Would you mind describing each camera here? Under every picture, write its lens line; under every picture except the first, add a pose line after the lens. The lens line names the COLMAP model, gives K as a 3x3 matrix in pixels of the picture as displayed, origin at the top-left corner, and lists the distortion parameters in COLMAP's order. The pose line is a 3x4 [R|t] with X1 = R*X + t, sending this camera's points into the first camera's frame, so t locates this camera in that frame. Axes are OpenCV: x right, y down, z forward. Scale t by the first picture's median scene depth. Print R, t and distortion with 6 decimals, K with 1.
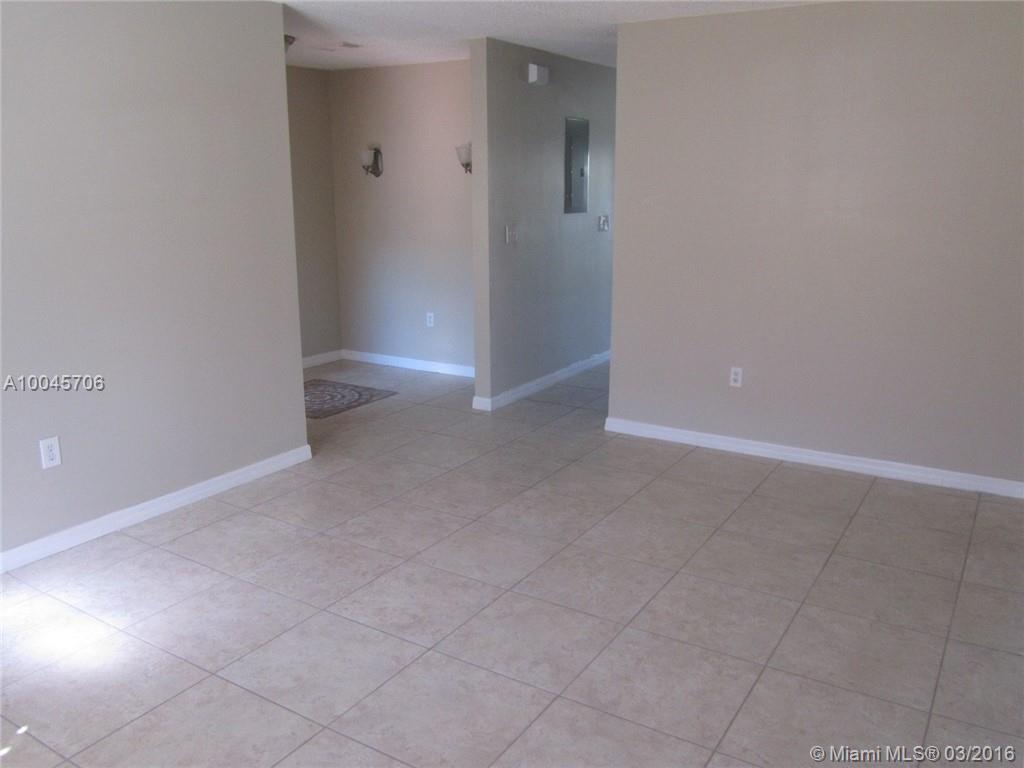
lens RADIAL K [[840.7, 0, 512.5], [0, 840.7, 385.0], [0, 0, 1]] dist [-0.045740, 0.008370]
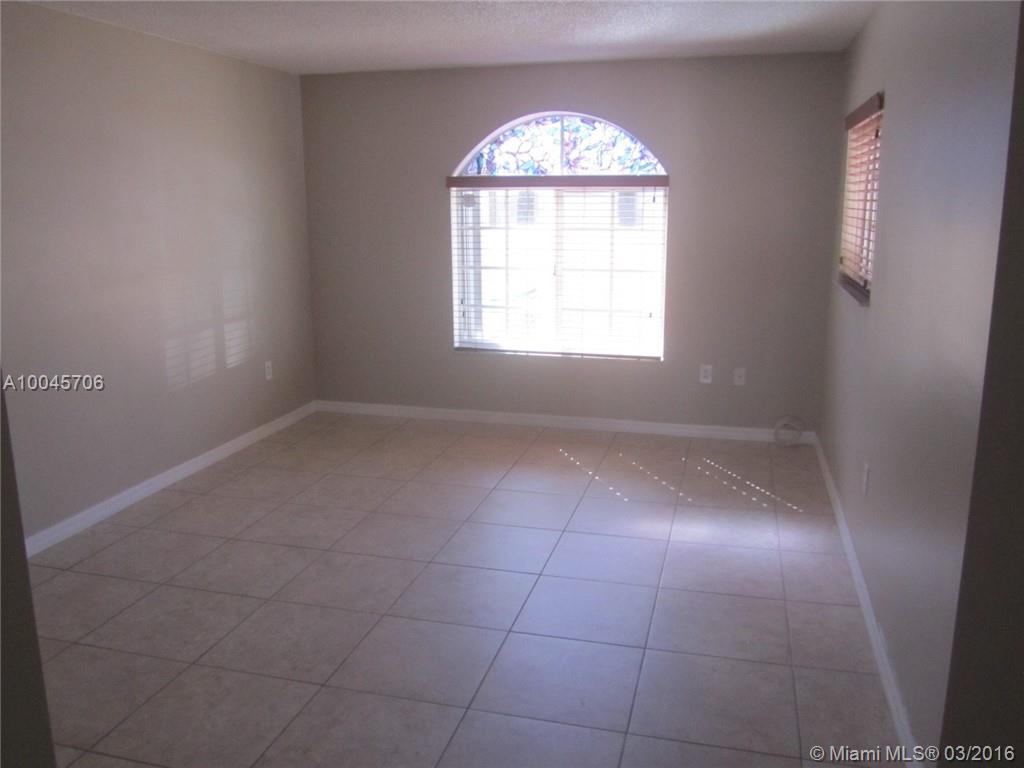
lens RADIAL K [[840.7, 0, 513.9], [0, 840.7, 382.5], [0, 0, 1]] dist [-0.045740, 0.008370]
pose [[-0.957086, 0.056834, -0.284176, 0.120582], [-0.083499, 0.884918, 0.458201, -0.505062], [0.277514, 0.462266, -0.842197, 1.873155]]
